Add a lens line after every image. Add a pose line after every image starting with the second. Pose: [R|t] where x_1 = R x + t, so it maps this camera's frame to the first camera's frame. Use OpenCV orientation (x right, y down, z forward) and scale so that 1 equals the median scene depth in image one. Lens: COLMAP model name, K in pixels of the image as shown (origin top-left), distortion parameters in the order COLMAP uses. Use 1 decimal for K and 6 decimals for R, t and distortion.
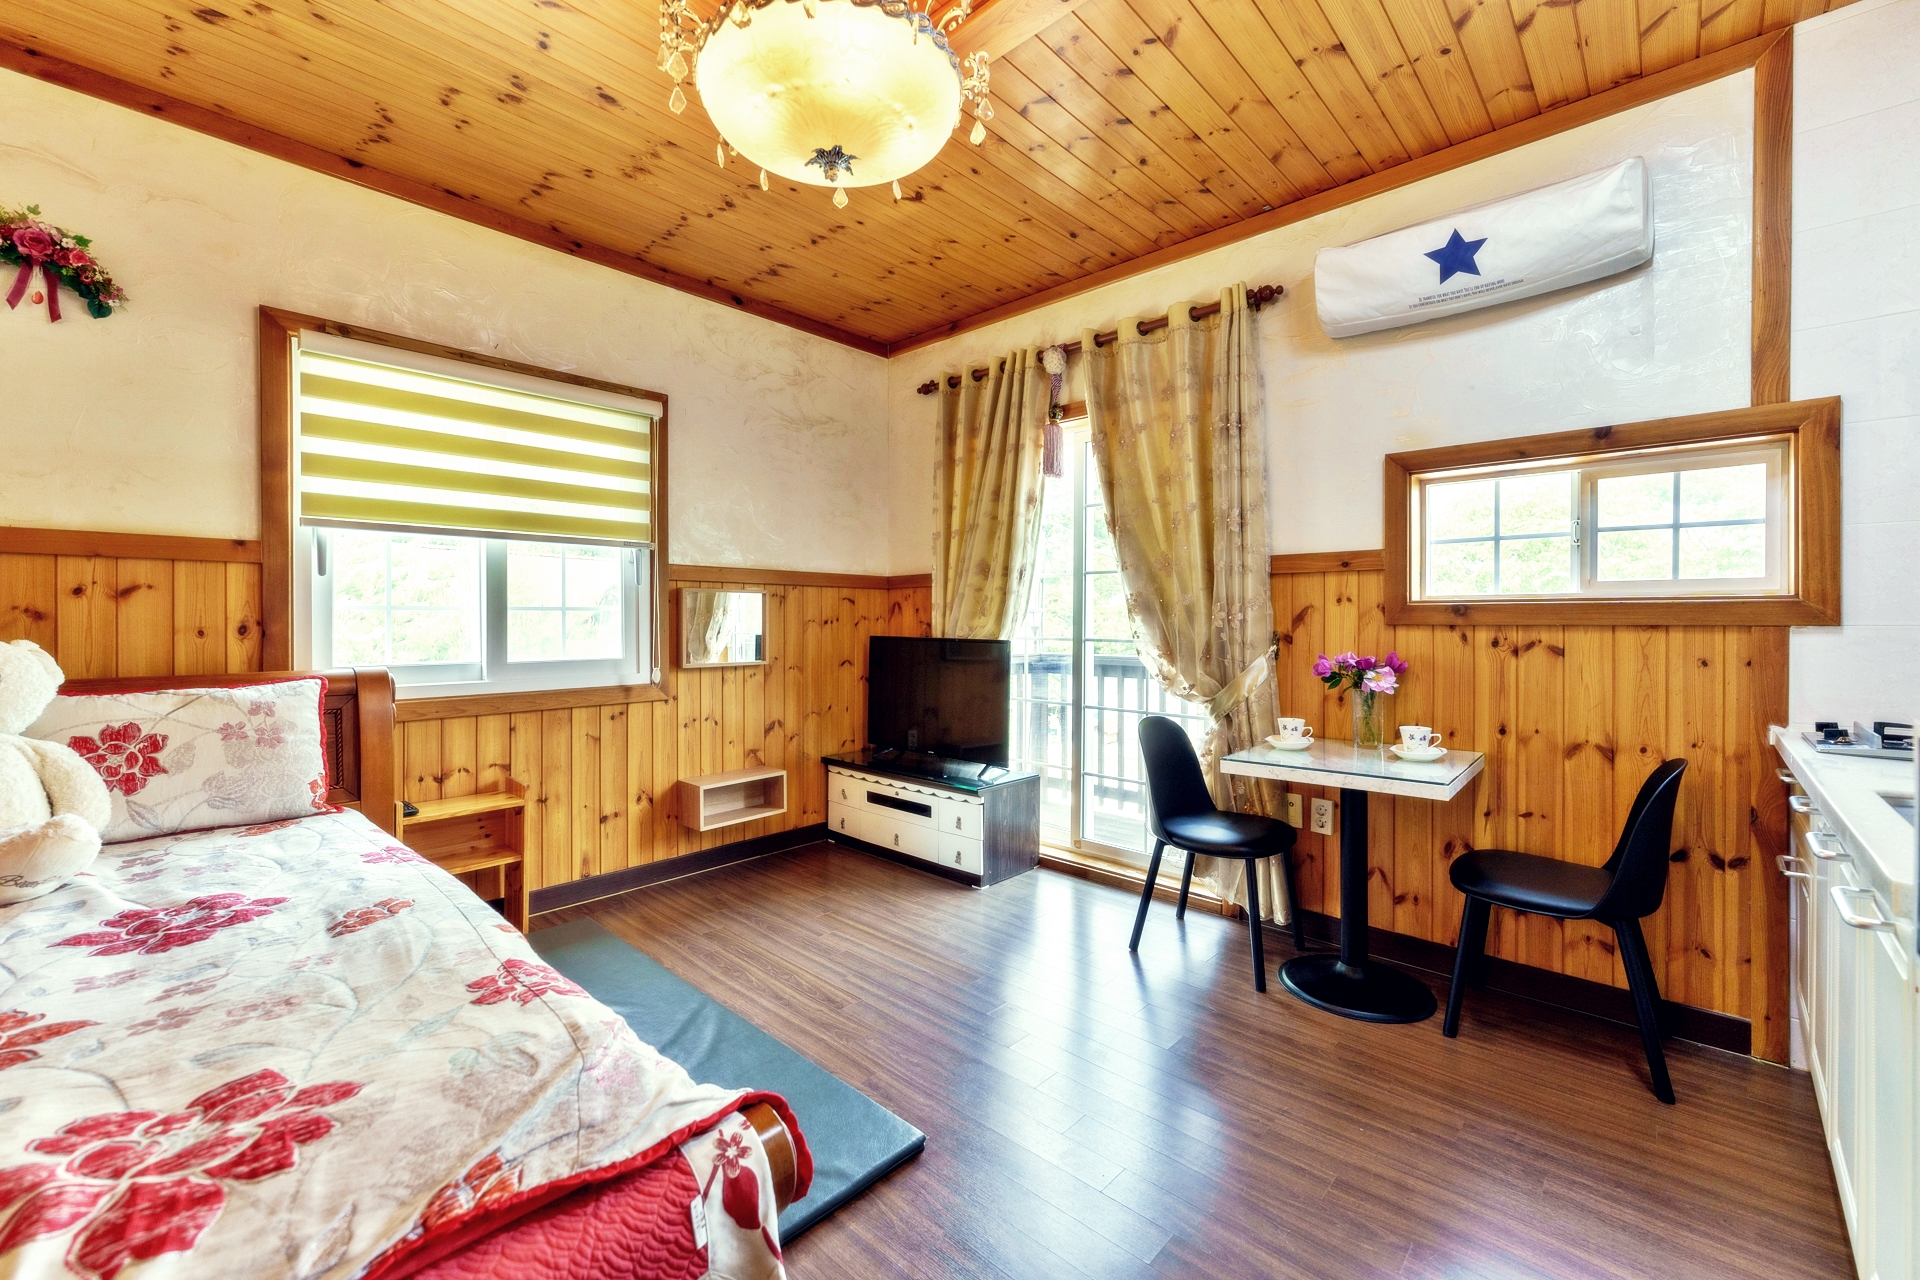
lens RADIAL K [[776.4, 0, 962.5], [0, 776.4, 625.9], [0, 0, 1]] dist [-0.000643, -0.000119]
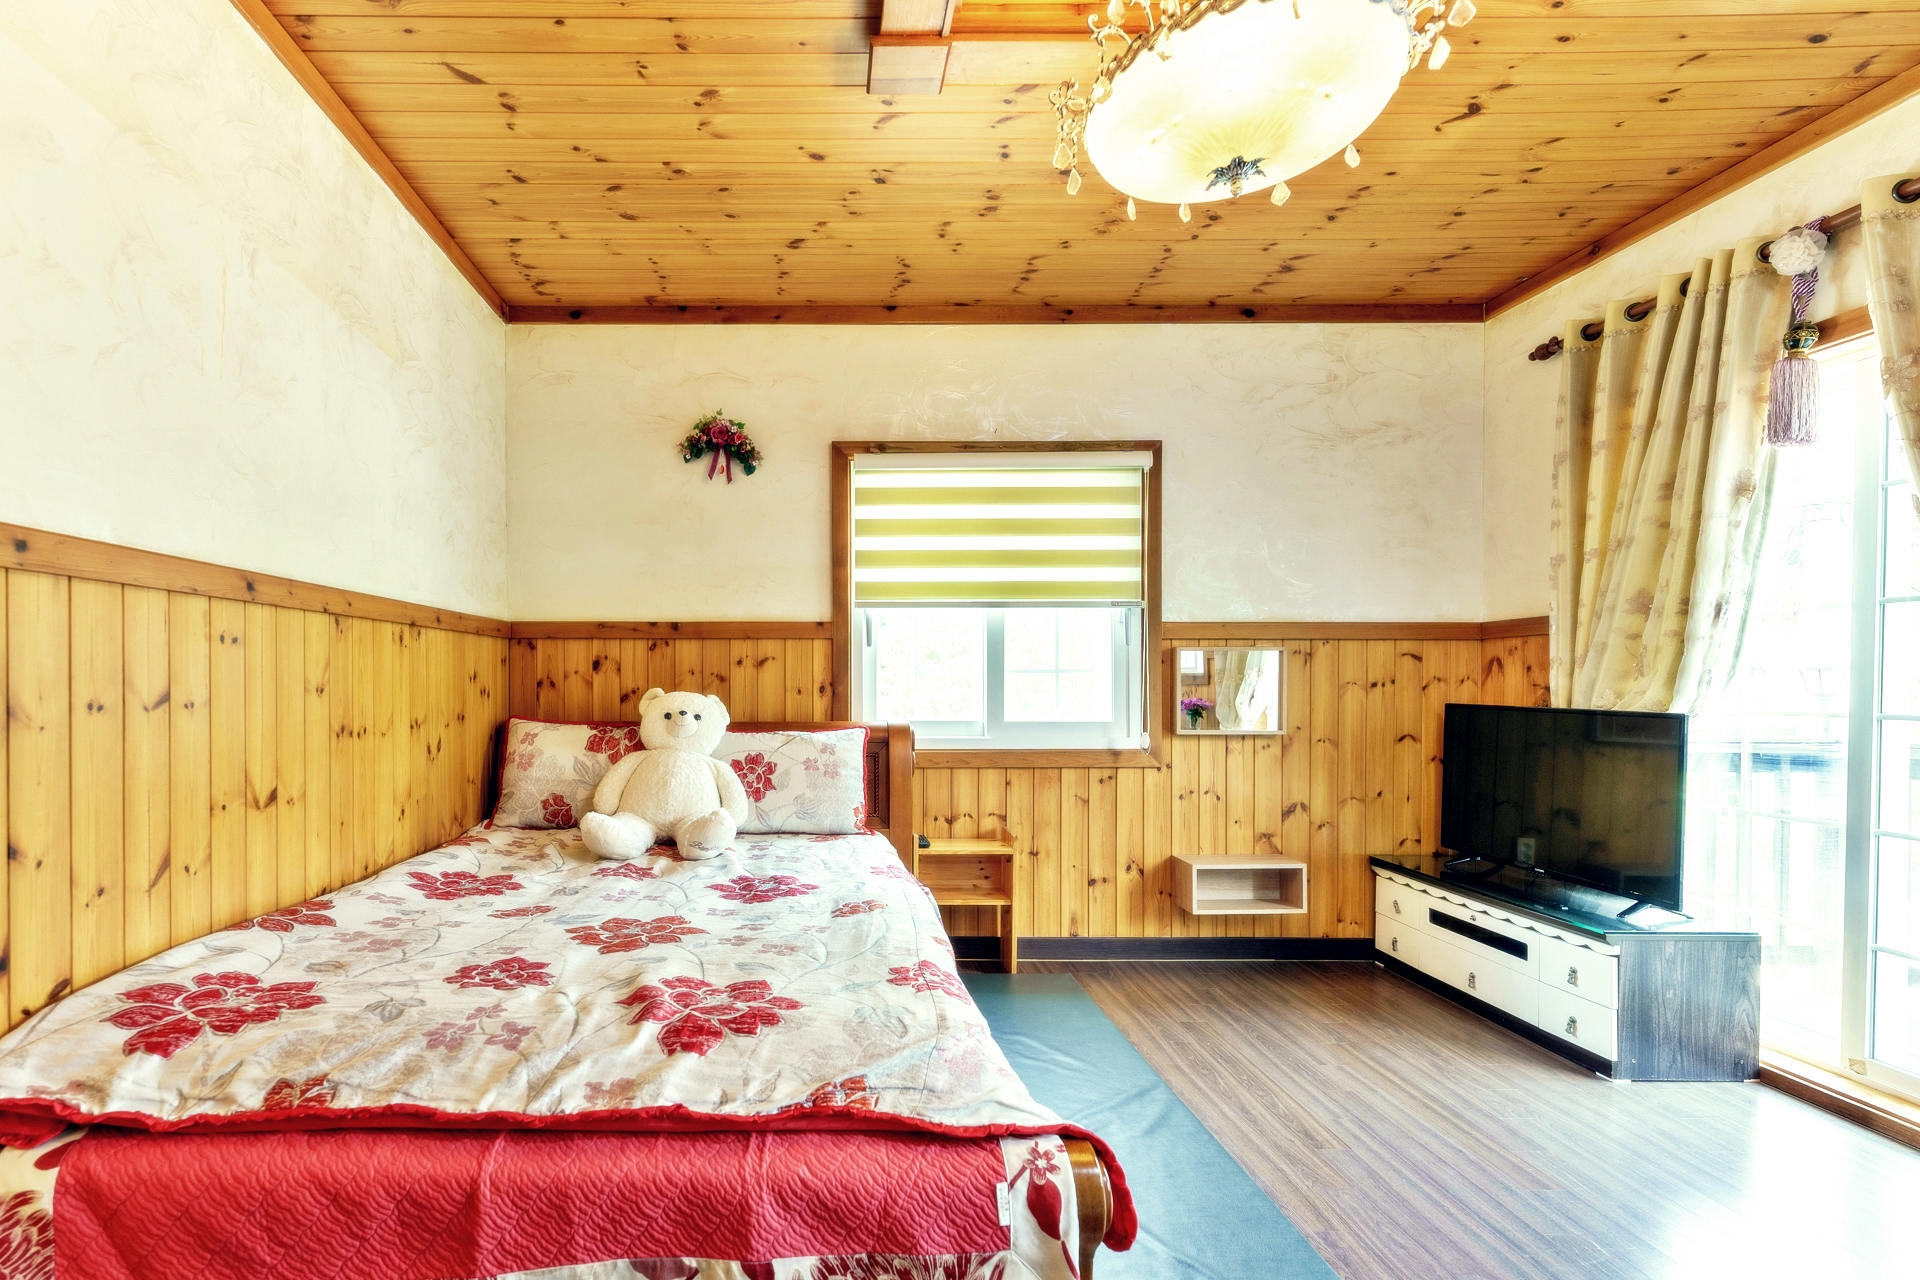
lens RADIAL K [[1120.6, 0, 967.4], [0, 1120.6, 702.8], [0, 0, 1]] dist [0.001014, -0.002706]
pose [[0.687094, 0.013665, -0.726440, 0.491396], [-0.005849, 0.999895, 0.013277, 0.000970], [0.726545, -0.004874, 0.687101, -0.106870]]
